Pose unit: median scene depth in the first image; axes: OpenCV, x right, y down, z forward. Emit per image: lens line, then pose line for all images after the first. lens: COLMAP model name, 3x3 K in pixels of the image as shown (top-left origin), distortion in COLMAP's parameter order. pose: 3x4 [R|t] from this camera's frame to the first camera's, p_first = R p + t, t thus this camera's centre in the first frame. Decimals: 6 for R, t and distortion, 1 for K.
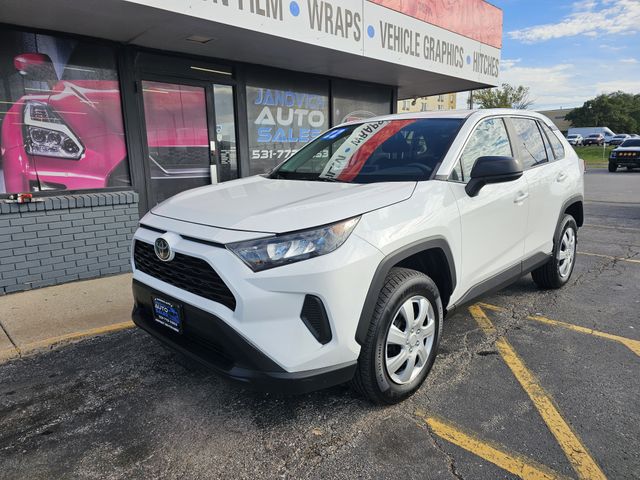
lens RADIAL K [[429.0, 0, 311.1], [0, 429.0, 241.2], [0, 0, 1]] dist [0.057686, -0.052791]
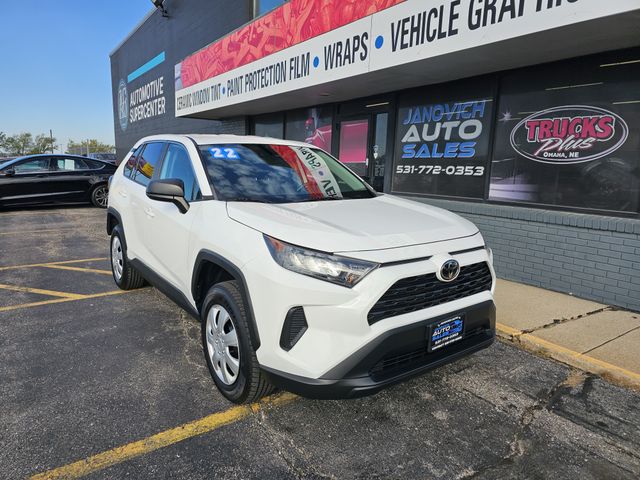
lens RADIAL K [[429.0, 0, 310.5], [0, 429.0, 232.5], [0, 0, 1]] dist [0.057686, -0.052791]
pose [[-0.177522, 0.172798, -0.968828, 1.264123], [-0.205982, 0.956134, 0.208277, -0.285777], [0.962319, 0.236535, -0.134141, 1.203297]]
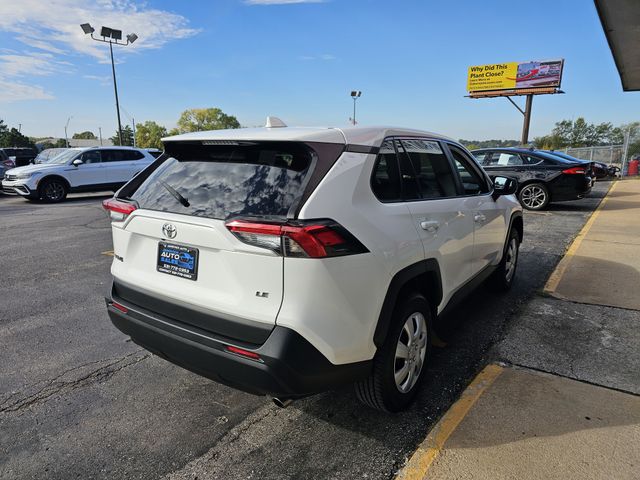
lens RADIAL K [[429.0, 0, 314.6], [0, 429.0, 243.6], [0, 0, 1]] dist [0.057686, -0.052791]
pose [[-0.985988, 0.045430, -0.160511, 0.438491], [-0.024670, 0.911912, 0.409644, -0.366881], [0.164982, 0.407863, -0.898013, 1.540483]]
